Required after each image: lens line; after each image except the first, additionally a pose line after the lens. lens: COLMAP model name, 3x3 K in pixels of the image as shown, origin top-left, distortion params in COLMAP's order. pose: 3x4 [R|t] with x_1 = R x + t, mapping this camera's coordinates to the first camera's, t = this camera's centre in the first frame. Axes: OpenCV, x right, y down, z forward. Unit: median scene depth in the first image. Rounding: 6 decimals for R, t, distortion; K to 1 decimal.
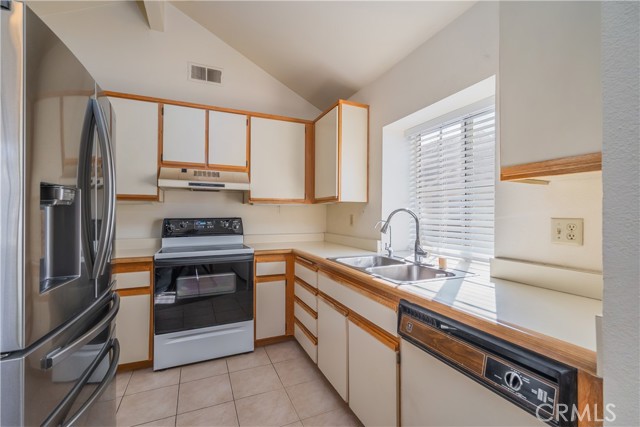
lens RADIAL K [[282.0, 0, 319.6], [0, 282.0, 212.5], [0, 0, 1]] dist [-0.000515, -0.000400]
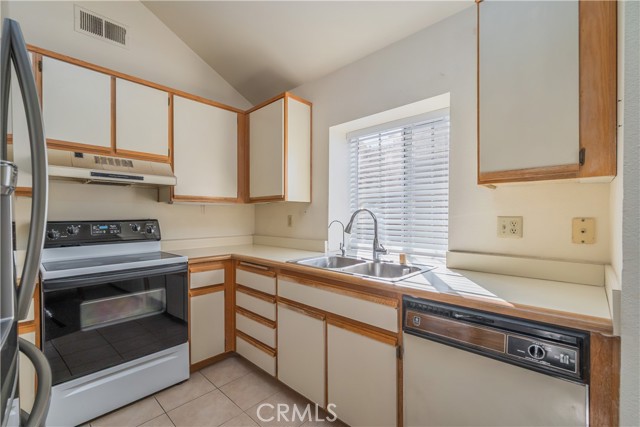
lens RADIAL K [[282.5, 0, 316.6], [0, 282.5, 219.4], [0, 0, 1]] dist [-0.002273, -0.000362]
pose [[0.919551, -0.009395, 0.392859, -0.210180], [0.001306, 0.999782, 0.020854, 0.003105], [-0.392969, -0.018663, 0.919362, 0.092058]]
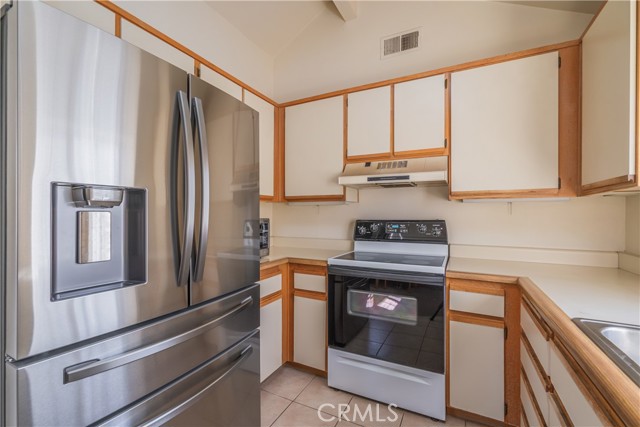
lens RADIAL K [[282.0, 0, 319.6], [0, 282.0, 212.5], [0, 0, 1]] dist [-0.000515, -0.000400]
pose [[0.630641, -0.002844, -0.776070, 0.096031], [0.004542, 0.999990, 0.000027, -0.002760], [0.776062, -0.003542, 0.630647, 0.353747]]
